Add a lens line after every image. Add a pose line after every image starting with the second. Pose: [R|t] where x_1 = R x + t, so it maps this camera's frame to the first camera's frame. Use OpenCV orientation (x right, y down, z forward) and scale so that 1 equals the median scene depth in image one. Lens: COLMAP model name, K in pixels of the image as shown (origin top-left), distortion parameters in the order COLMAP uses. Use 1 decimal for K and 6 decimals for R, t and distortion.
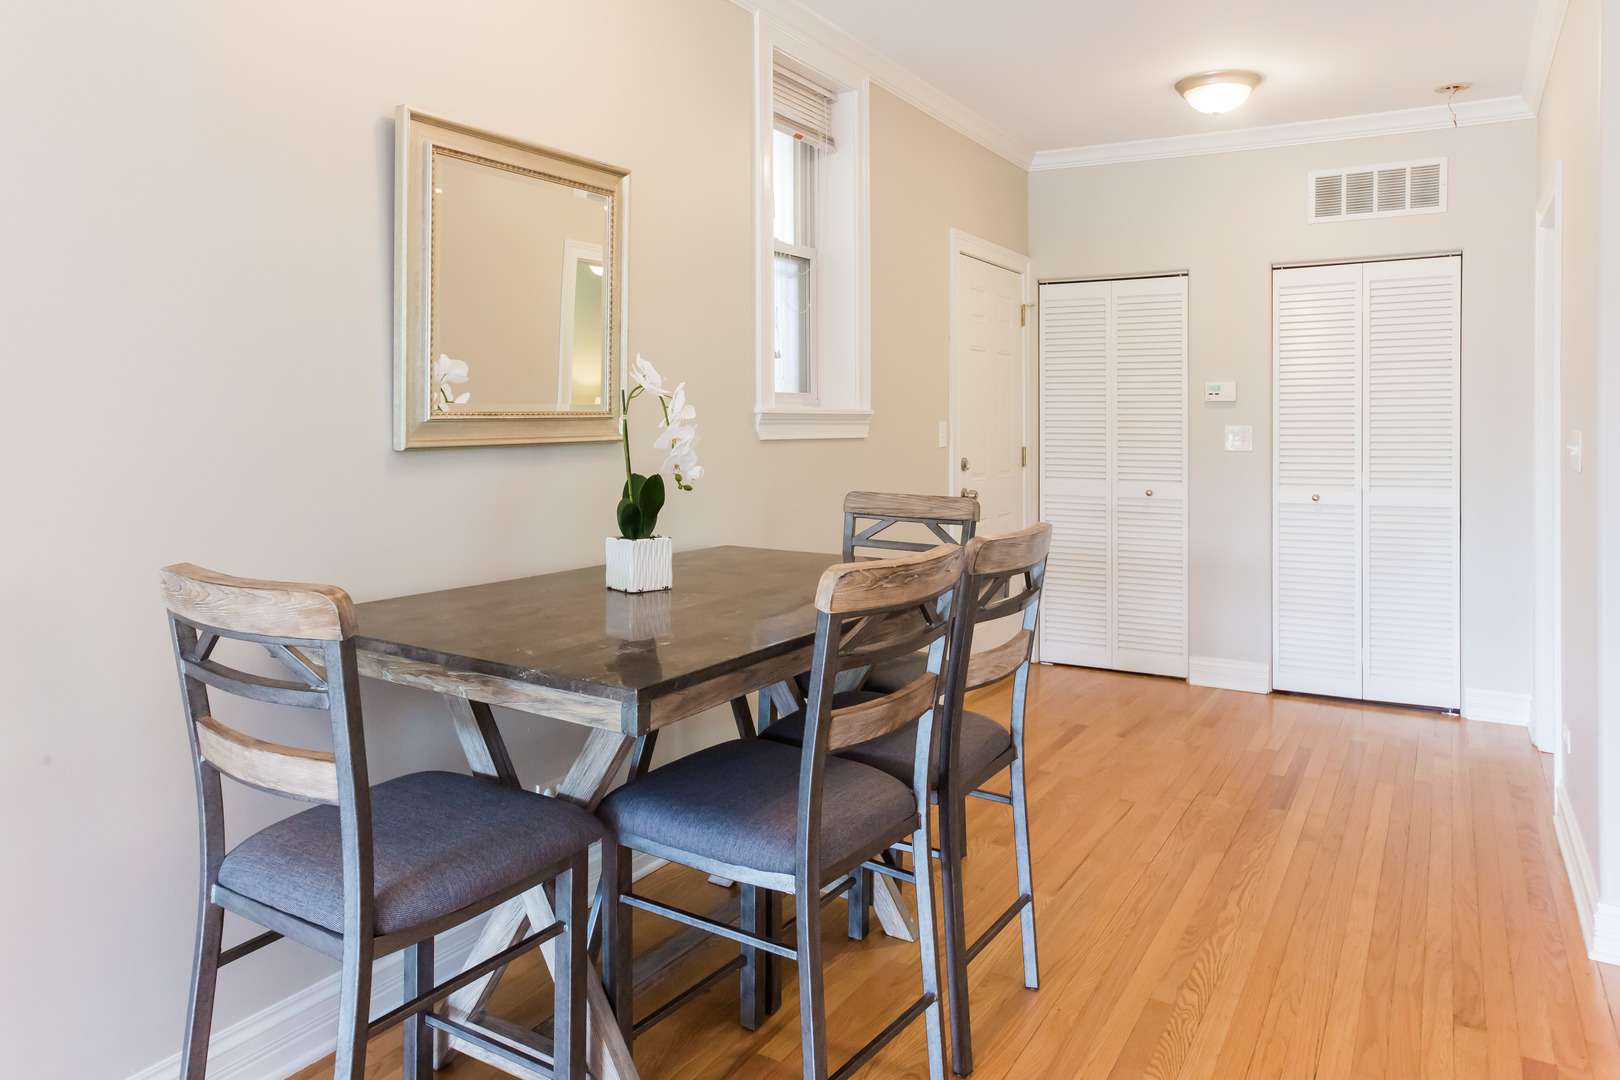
lens RADIAL K [[1074.6, 0, 806.3], [0, 1074.6, 441.4], [0, 0, 1]] dist [0.003389, 0.000959]
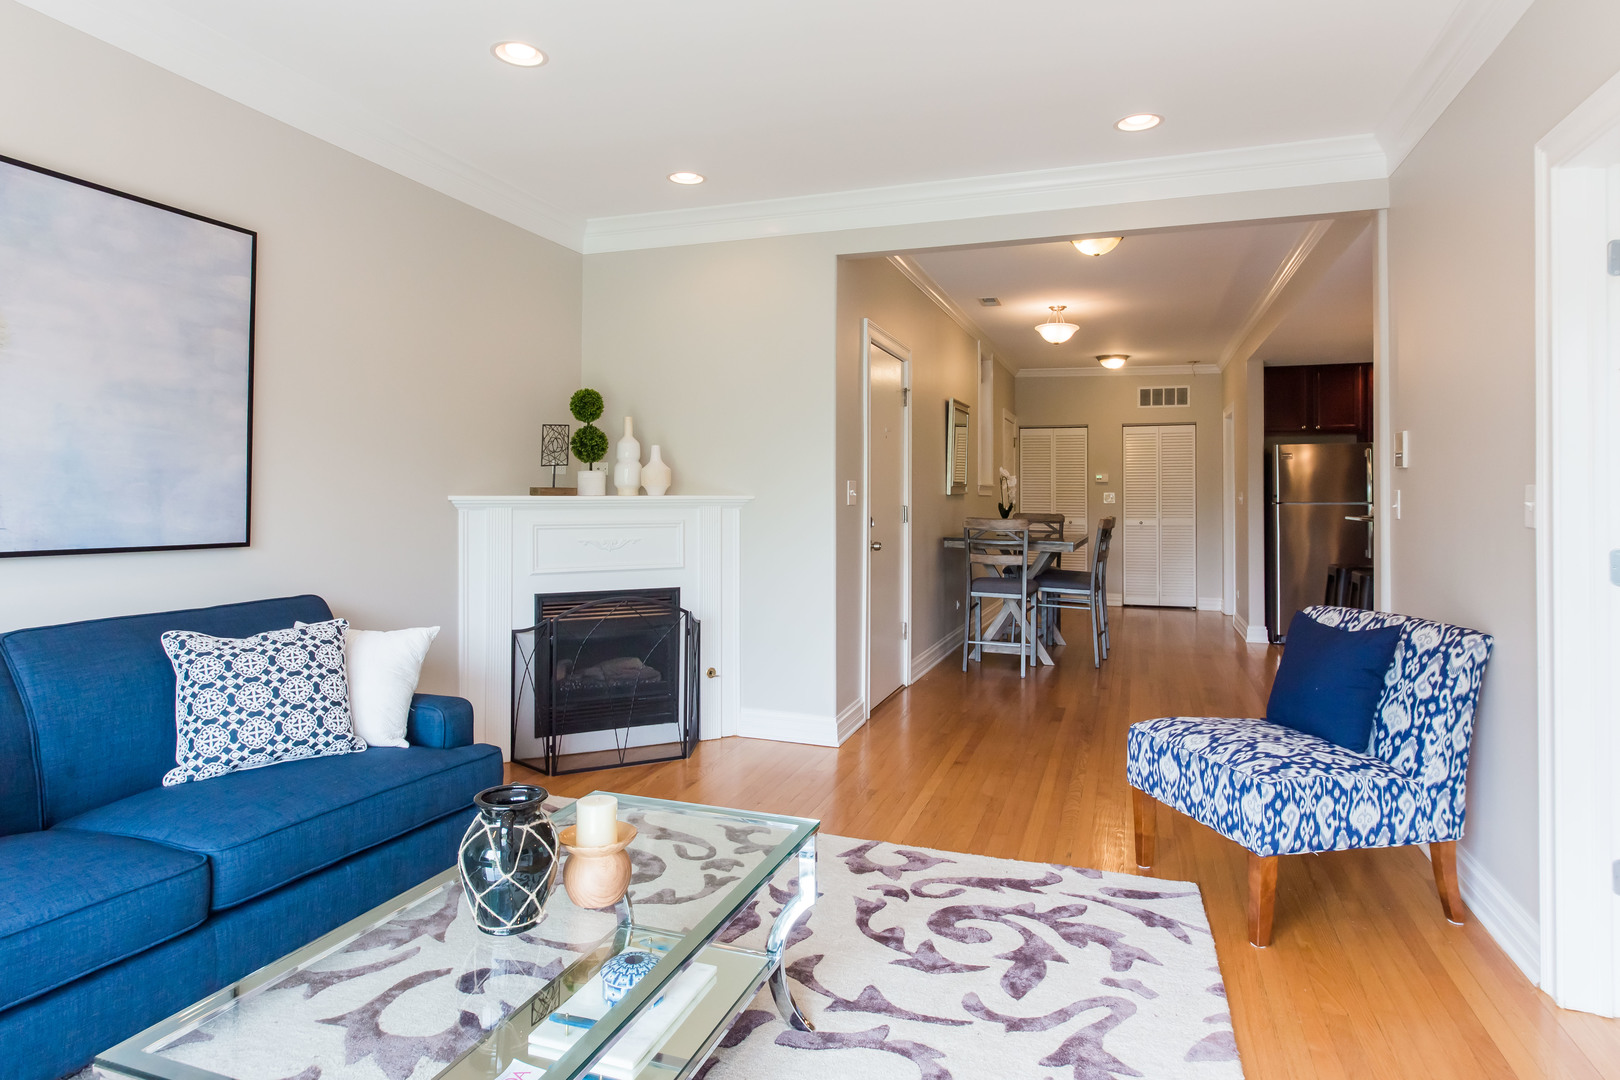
lens RADIAL K [[888.7, 0, 836.1], [0, 888.7, 498.4], [0, 0, 1]] dist [0.003781, 0.000064]
pose [[0.977423, 0.001951, 0.211285, -0.642943], [0.001381, 0.999877, -0.015622, 0.030825], [-0.211289, 0.015562, 0.977300, -0.839272]]
